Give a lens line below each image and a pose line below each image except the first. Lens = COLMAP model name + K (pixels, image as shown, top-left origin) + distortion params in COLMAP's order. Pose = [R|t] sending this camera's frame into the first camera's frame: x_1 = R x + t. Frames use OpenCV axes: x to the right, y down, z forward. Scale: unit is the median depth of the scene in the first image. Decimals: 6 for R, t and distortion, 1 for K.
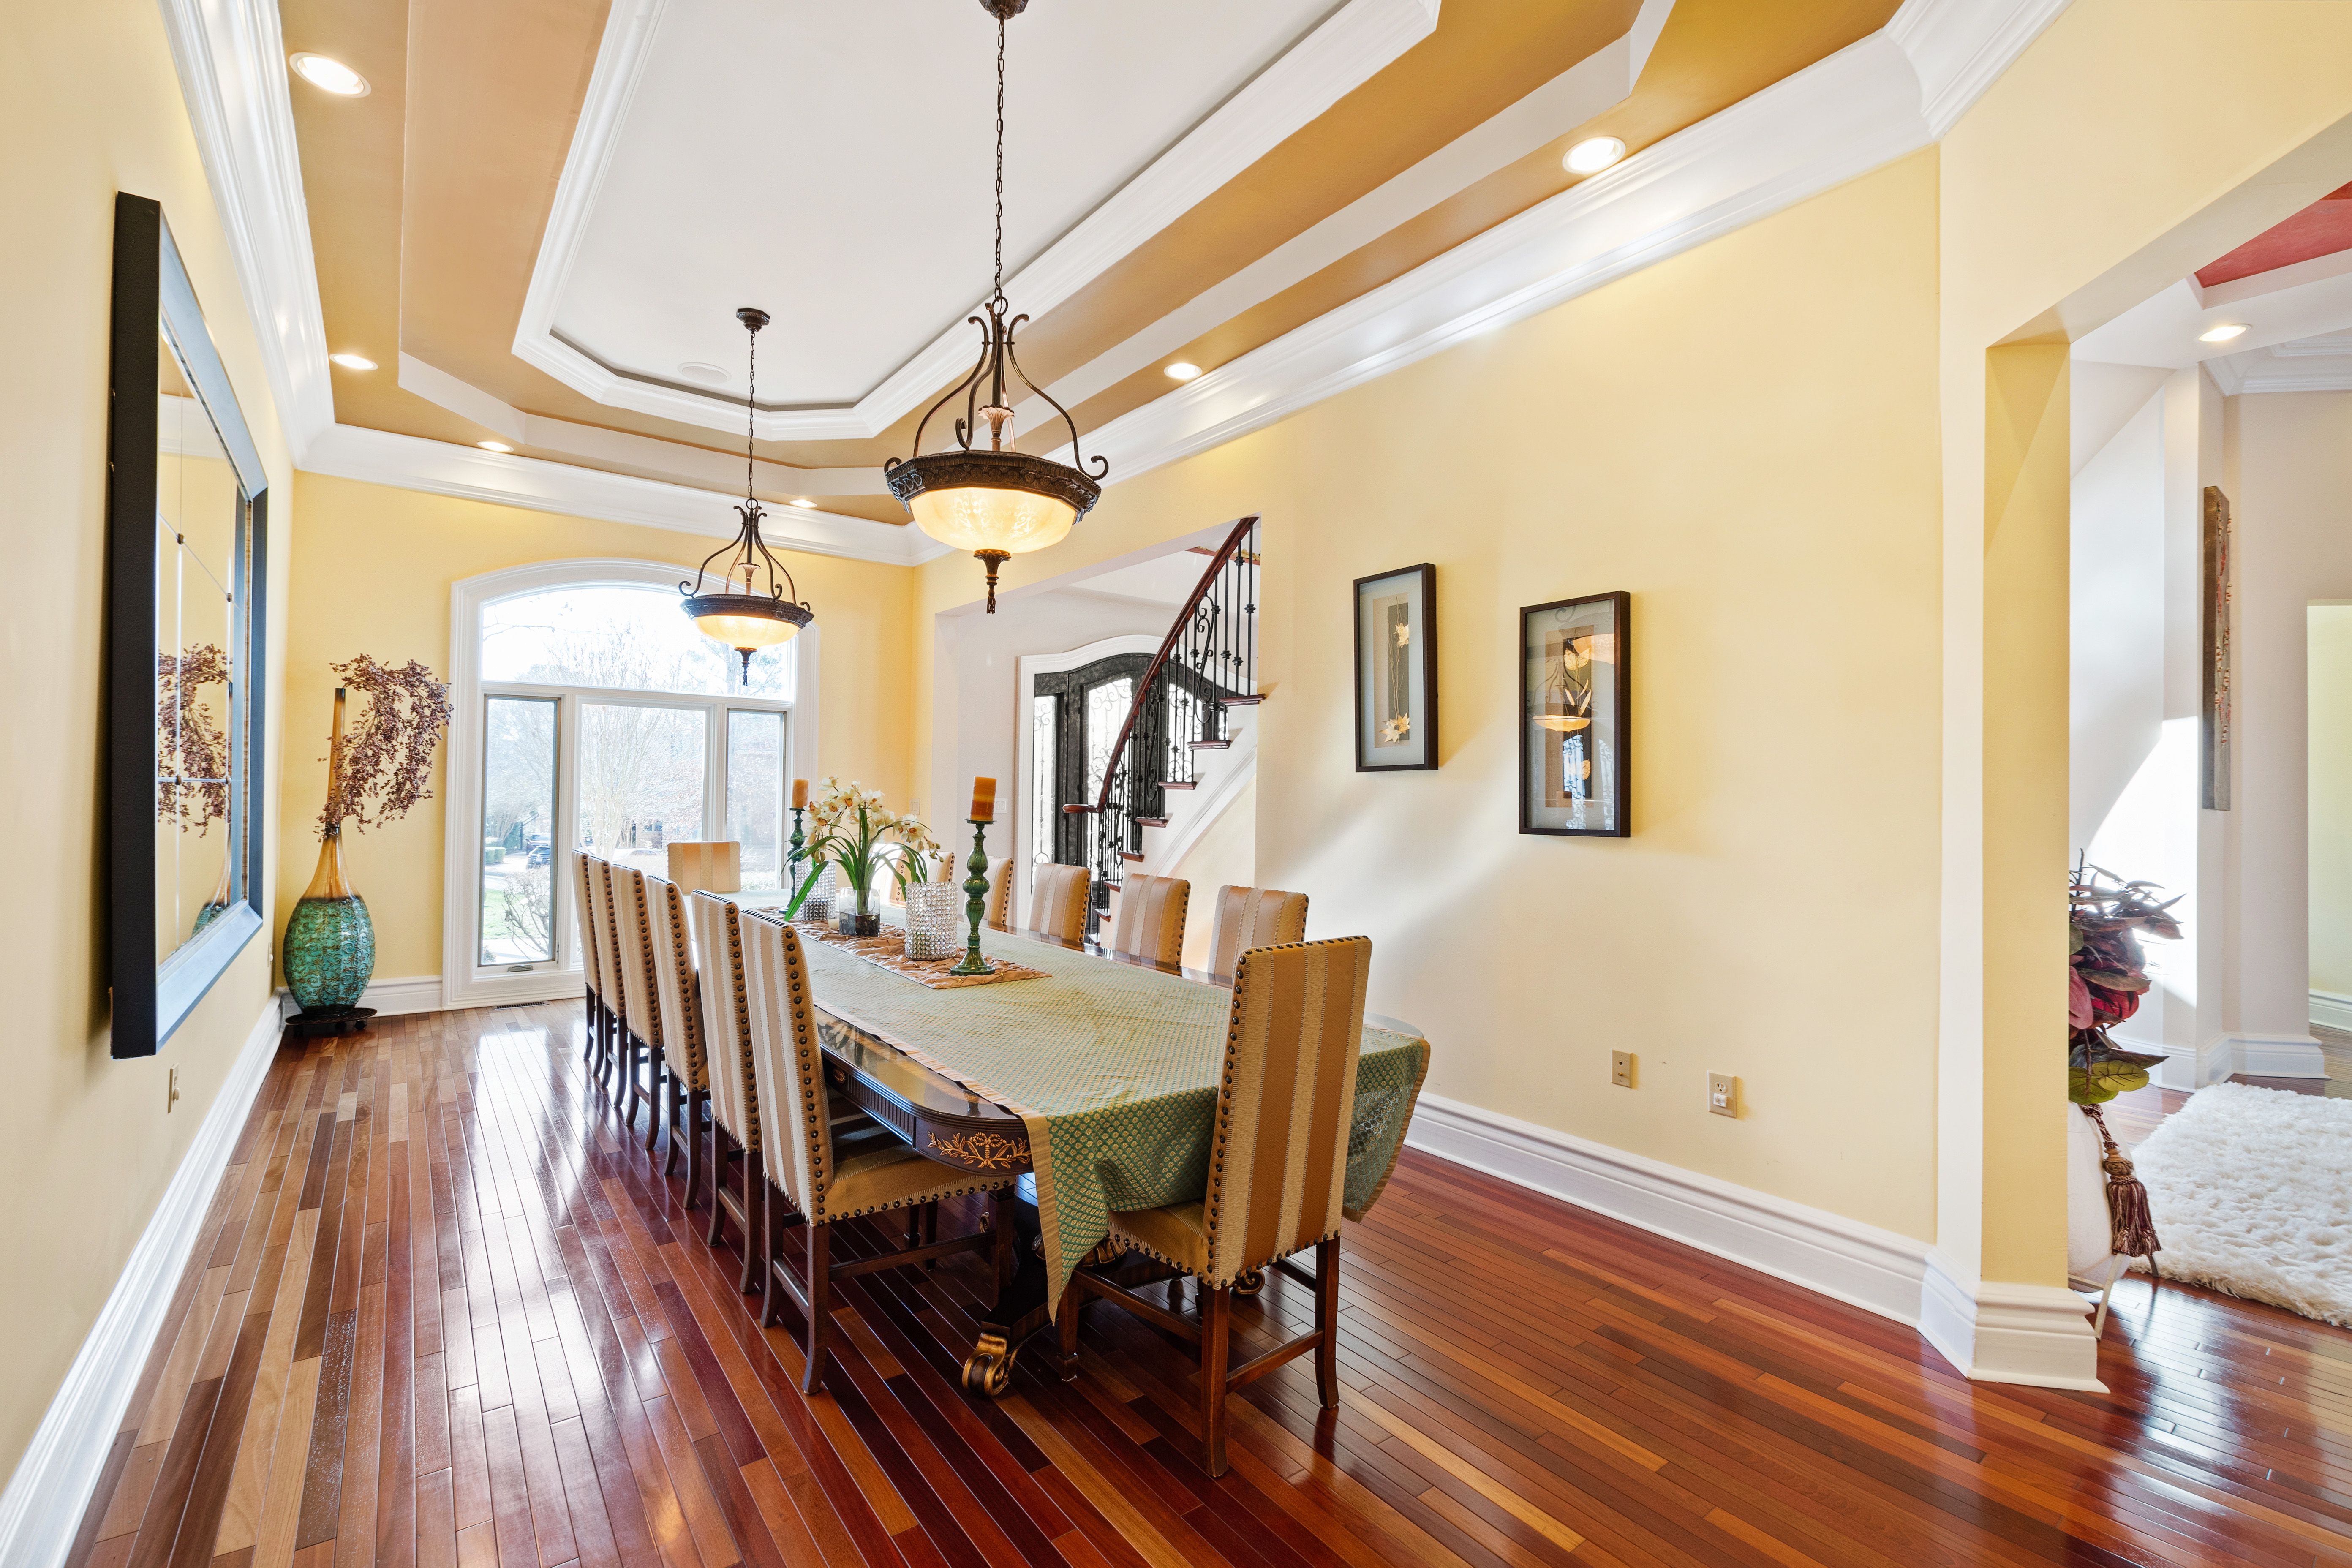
lens RADIAL K [[1039.9, 0, 1184.0], [0, 1039.9, 788.6], [0, 0, 1]] dist [0.001706, 0.000387]
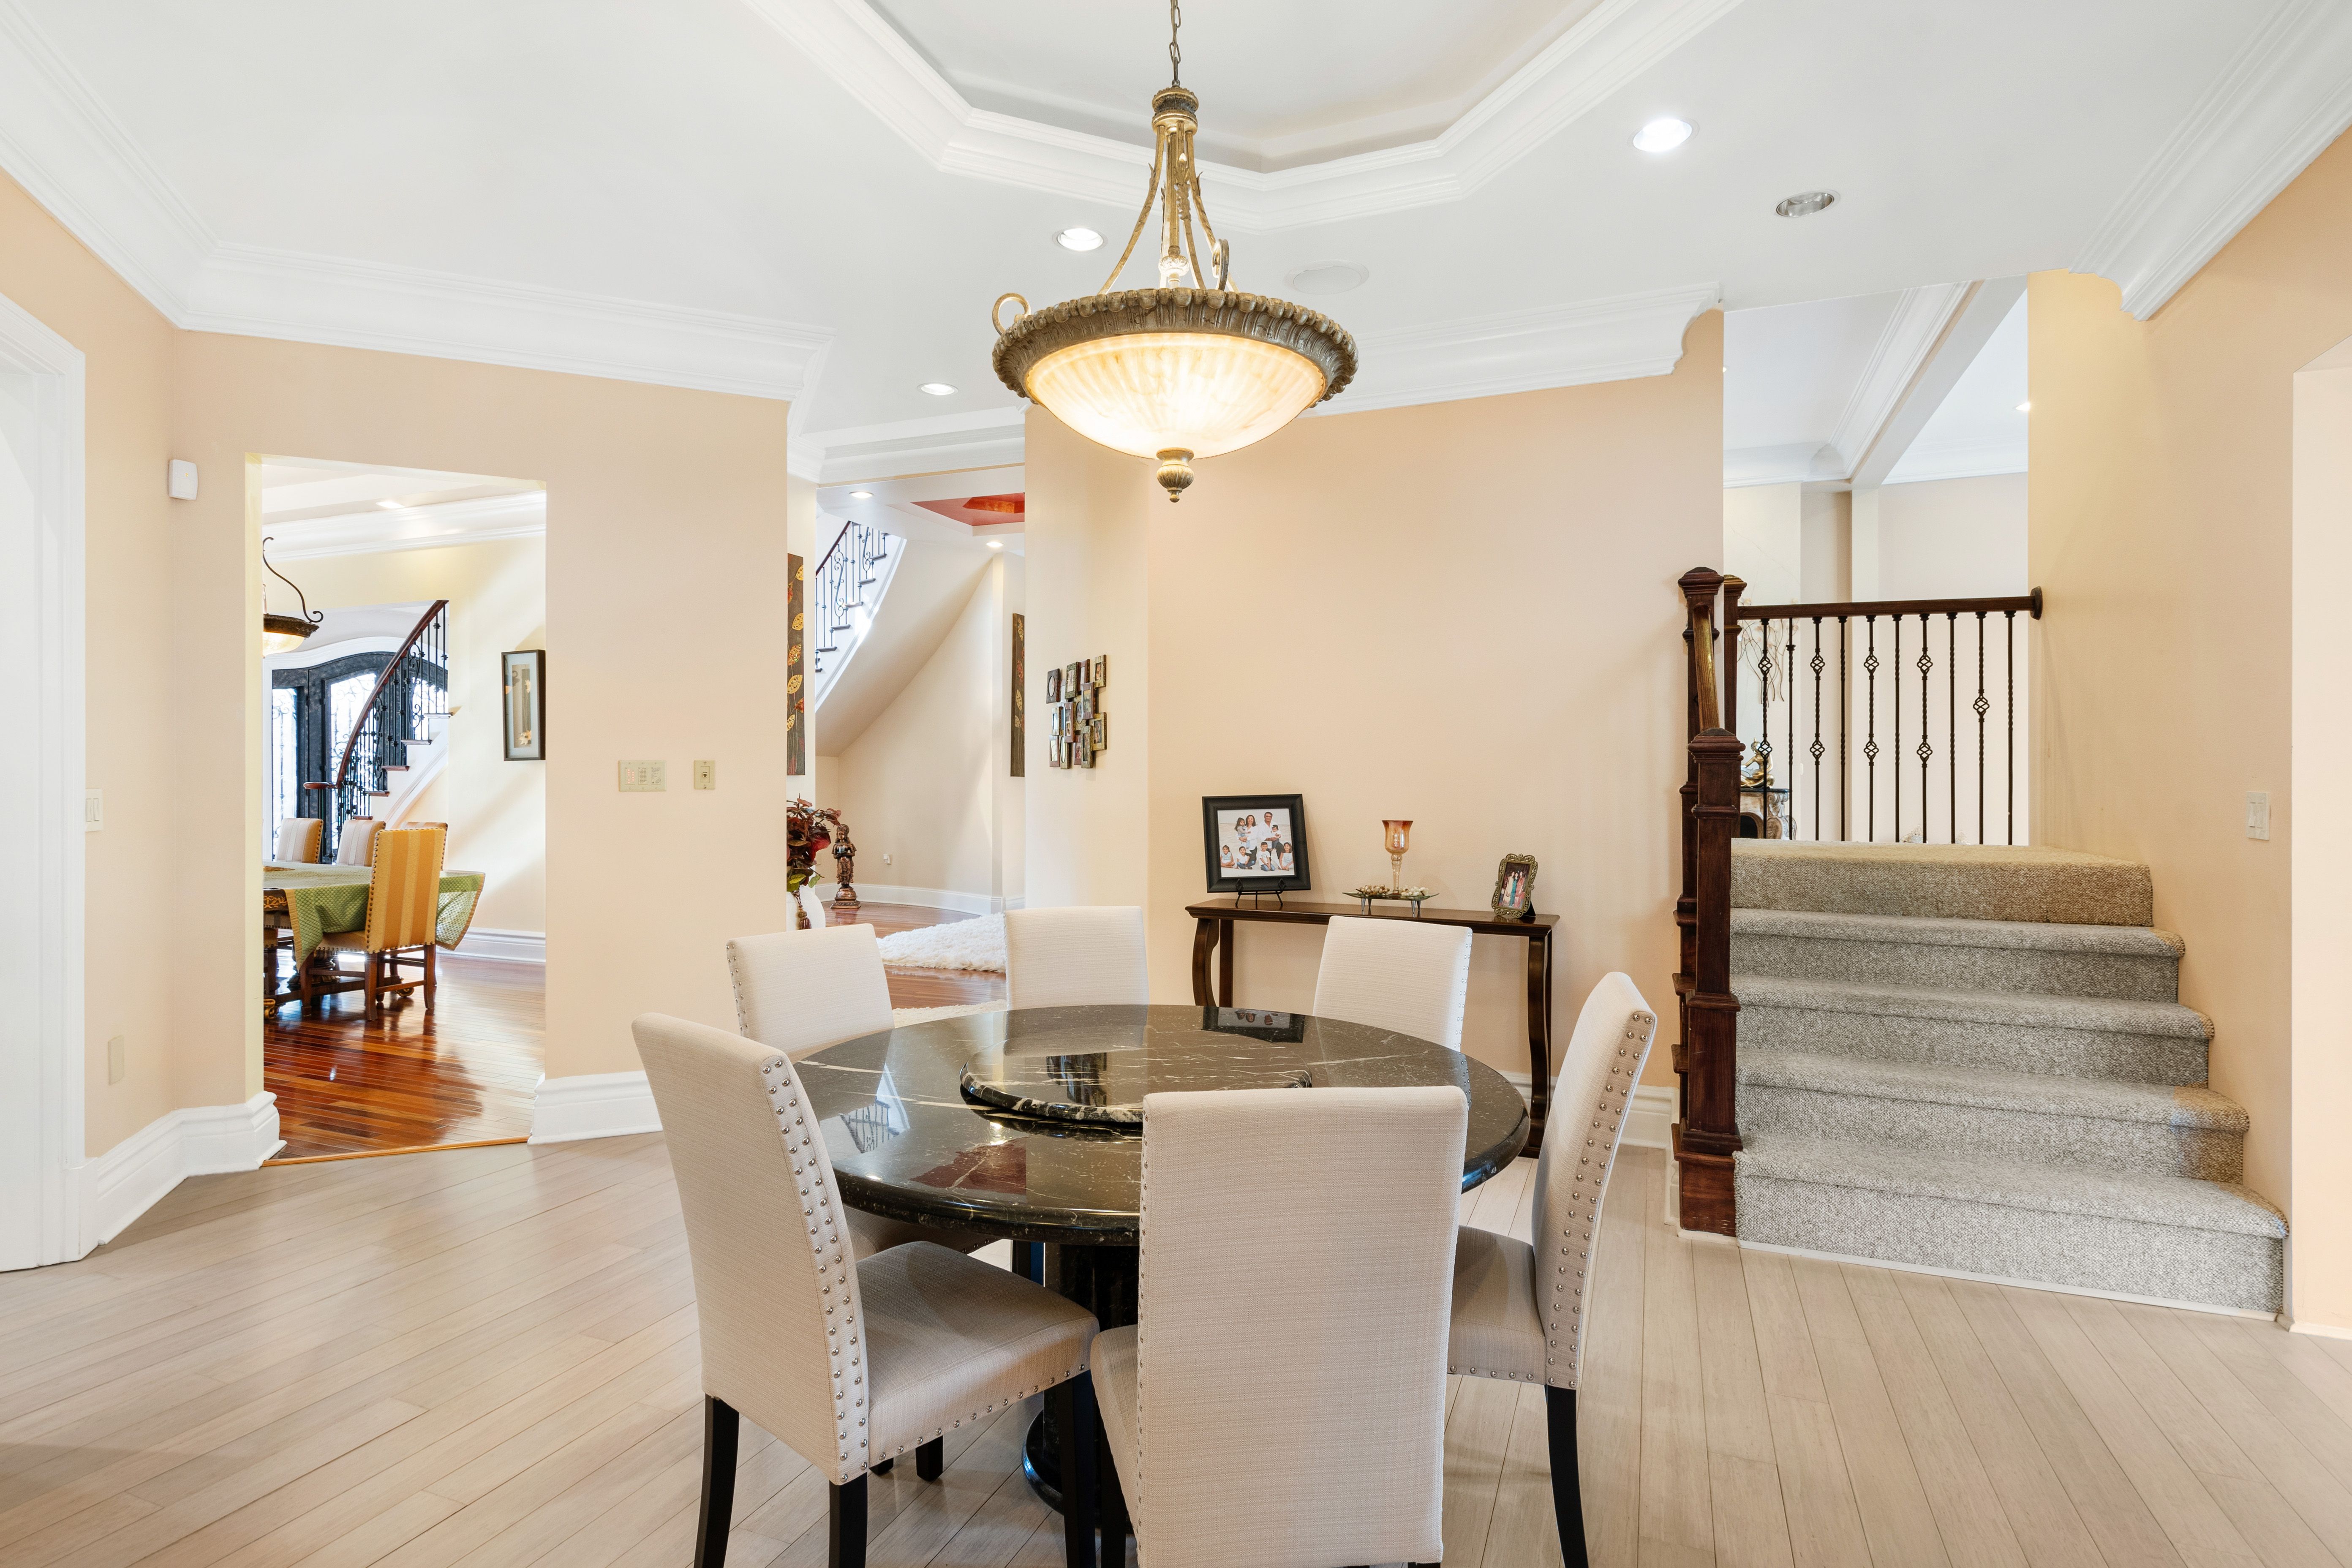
lens RADIAL K [[1202.5, 0, 1164.5], [0, 1202.5, 784.4], [0, 0, 1]] dist [0.005409, -0.000023]
pose [[0.877726, -0.018344, 0.478811, 0.164233], [0.007774, 0.999681, 0.024047, -0.016578], [-0.479099, -0.017384, 0.877588, -1.300925]]
